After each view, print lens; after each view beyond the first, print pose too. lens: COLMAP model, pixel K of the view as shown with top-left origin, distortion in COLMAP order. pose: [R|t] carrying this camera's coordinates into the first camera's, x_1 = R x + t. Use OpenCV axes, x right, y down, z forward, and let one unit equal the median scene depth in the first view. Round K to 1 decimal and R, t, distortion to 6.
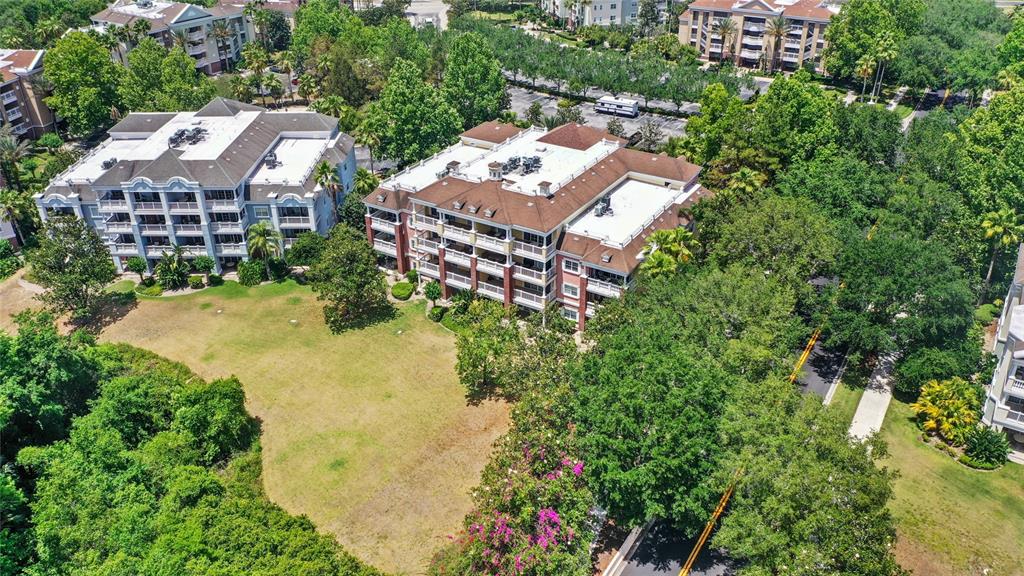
lens RADIAL K [[807.7, 0, 512.0], [0, 807.7, 288.0], [0, 0, 1]] dist [-0.016950, -0.001591]
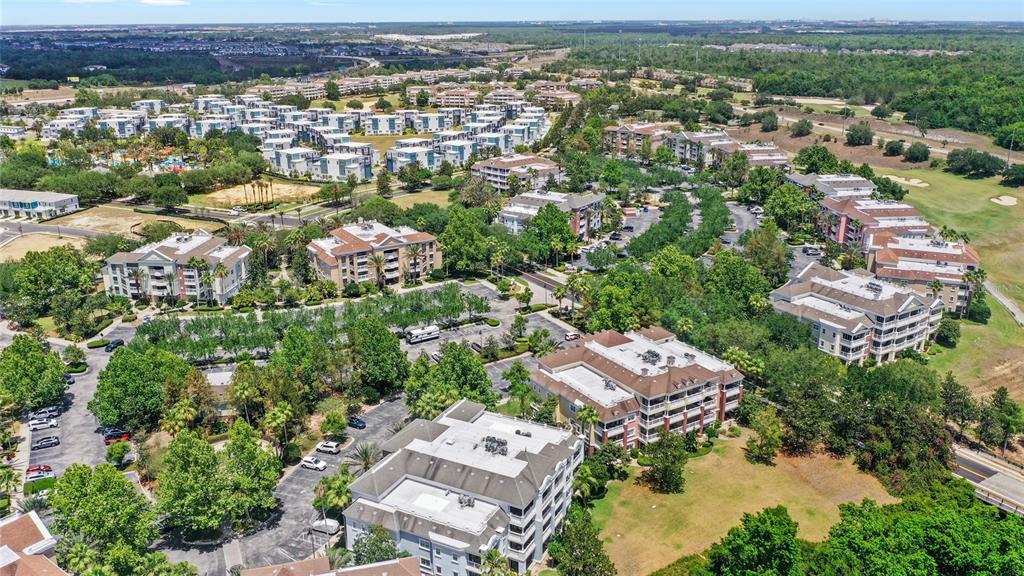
lens RADIAL K [[816.4, 0, 512.0], [0, 816.4, 288.0], [0, 0, 1]] dist [-0.018541, 0.001380]
pose [[0.433704, -0.279291, 0.856678, -1.570581], [0.449252, 0.891174, 0.063098, -0.531774], [-0.781072, 0.357498, 0.511978, 0.314300]]
